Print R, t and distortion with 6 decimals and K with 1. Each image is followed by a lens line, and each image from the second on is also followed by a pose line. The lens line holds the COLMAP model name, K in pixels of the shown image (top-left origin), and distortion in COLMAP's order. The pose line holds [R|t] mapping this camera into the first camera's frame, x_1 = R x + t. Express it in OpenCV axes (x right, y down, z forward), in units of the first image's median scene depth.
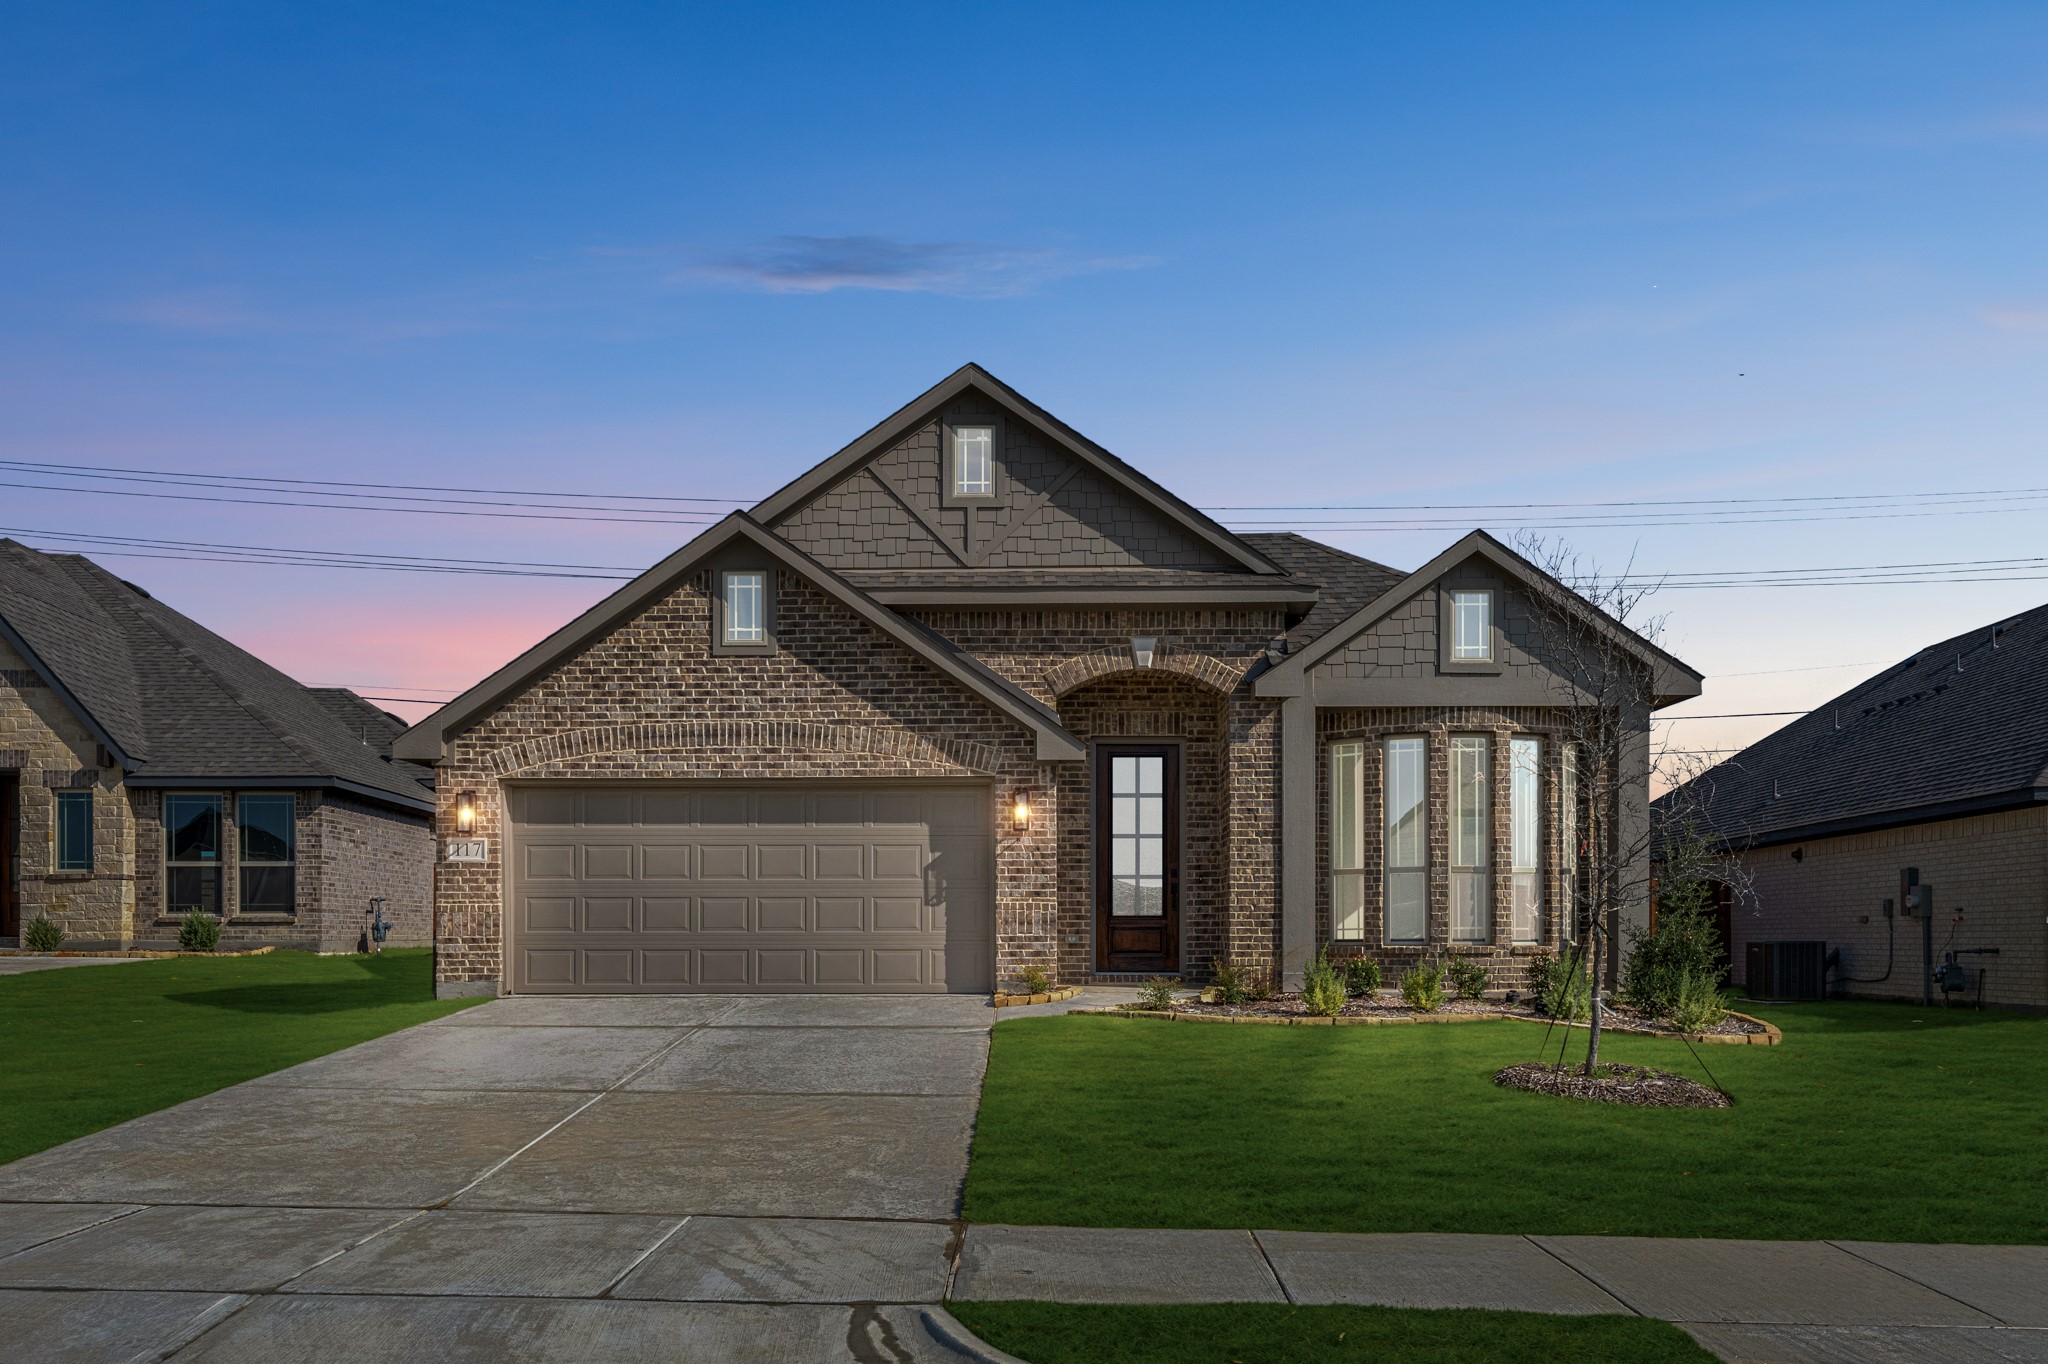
lens RADIAL K [[1043.8, 0, 1023.9], [0, 1043.8, 699.8], [0, 0, 1]] dist [-0.001108, -0.000417]
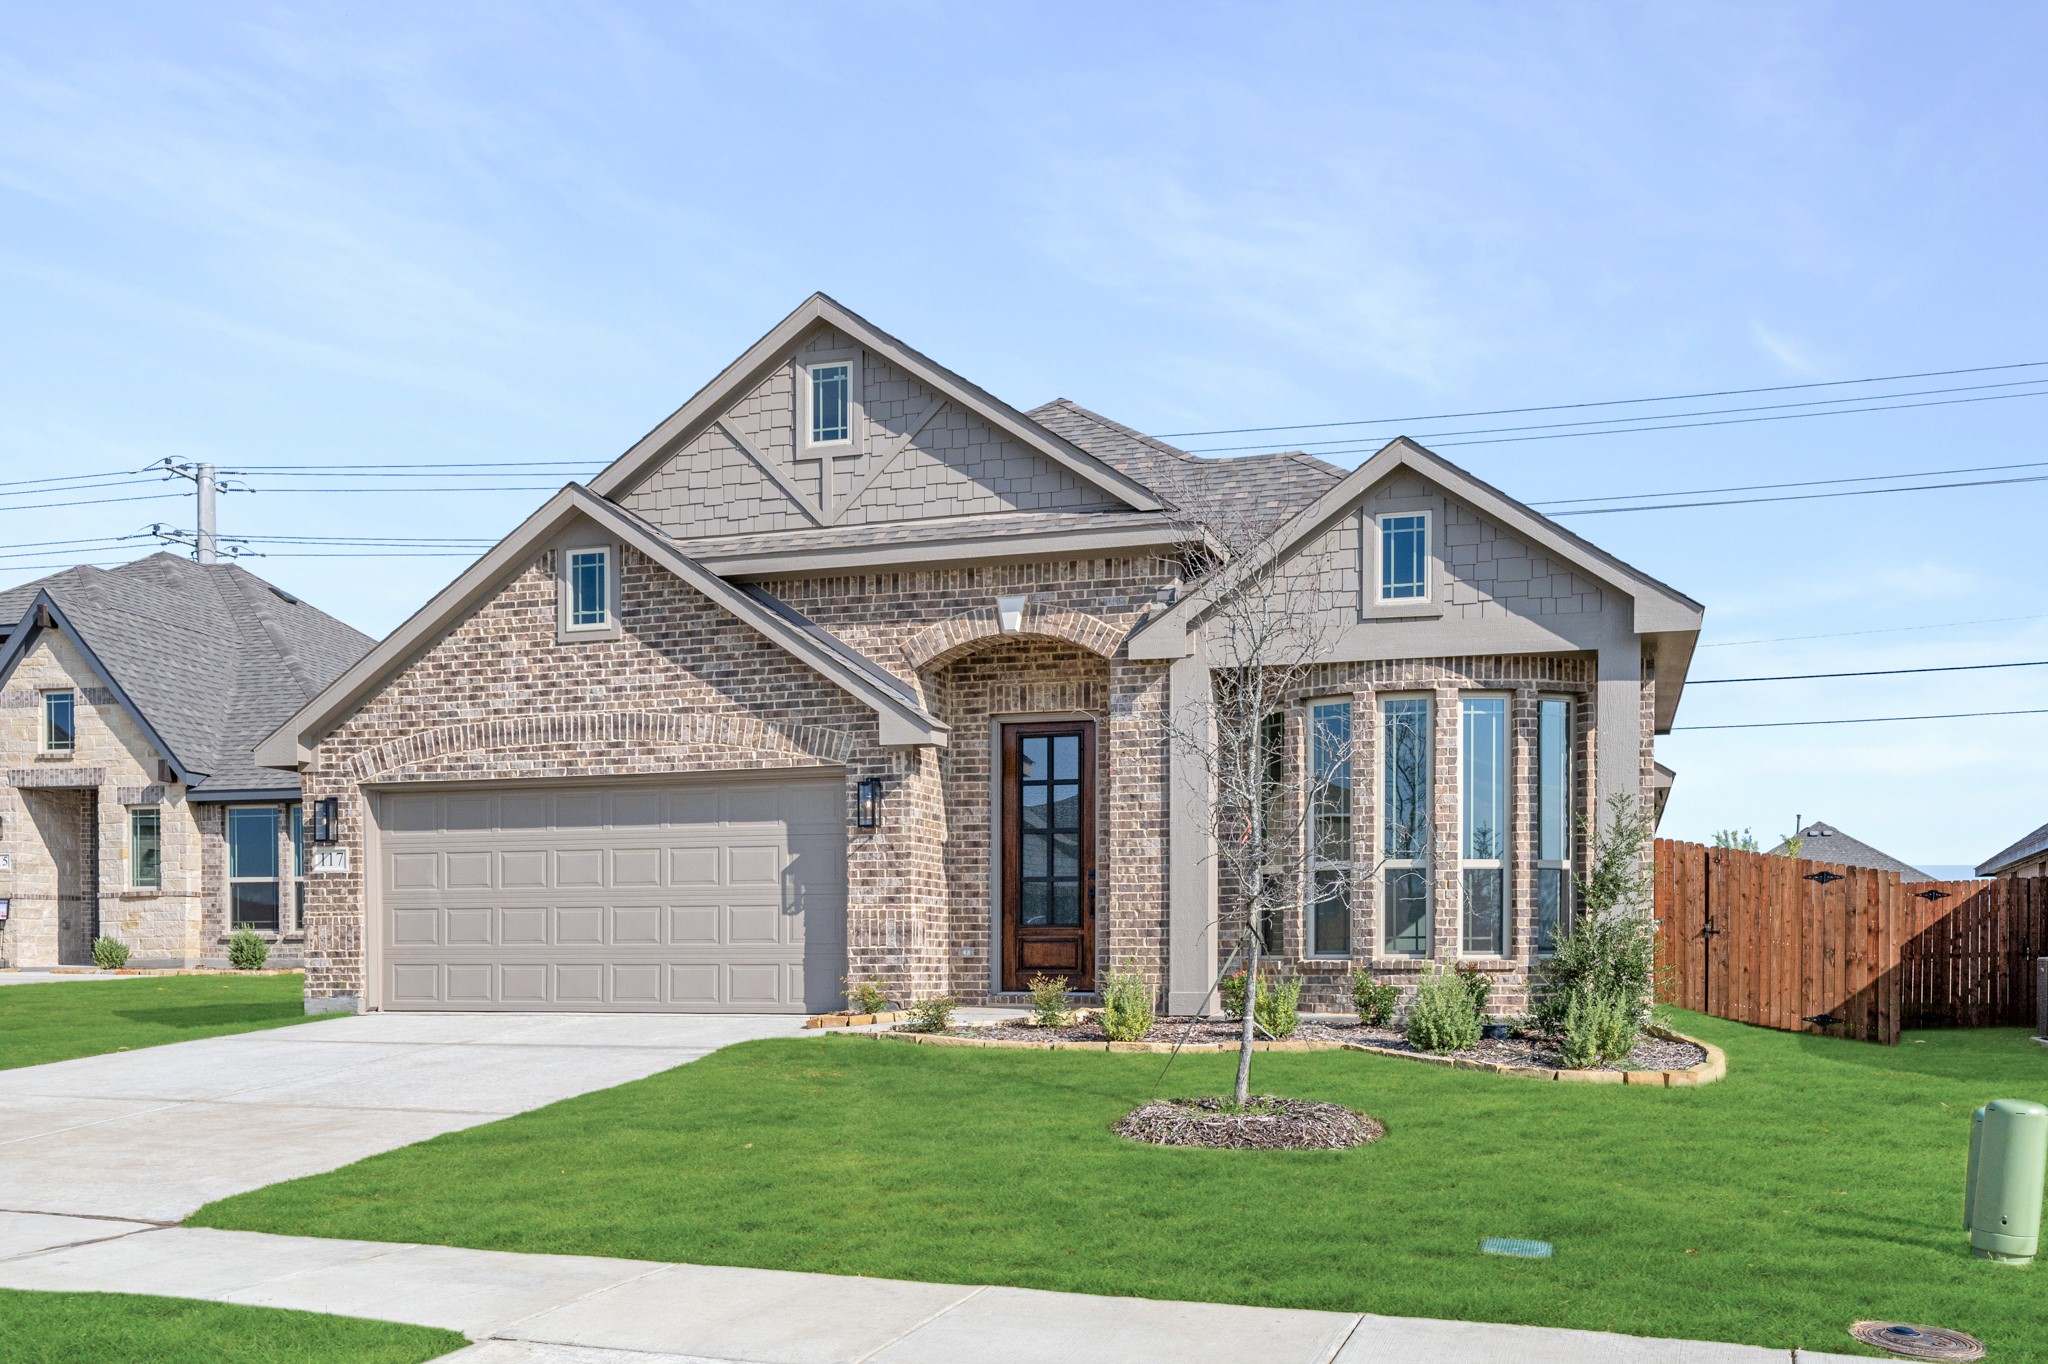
lens RADIAL K [[1262.0, 0, 1024.0], [0, 1262.0, 682.0], [0, 0, 1]] dist [-0.001104, 0.000104]
pose [[0.978270, -0.044589, -0.202483, 0.326759], [0.046252, 0.998924, 0.003486, 0.006692], [0.202109, -0.012776, 0.979280, 0.000069]]
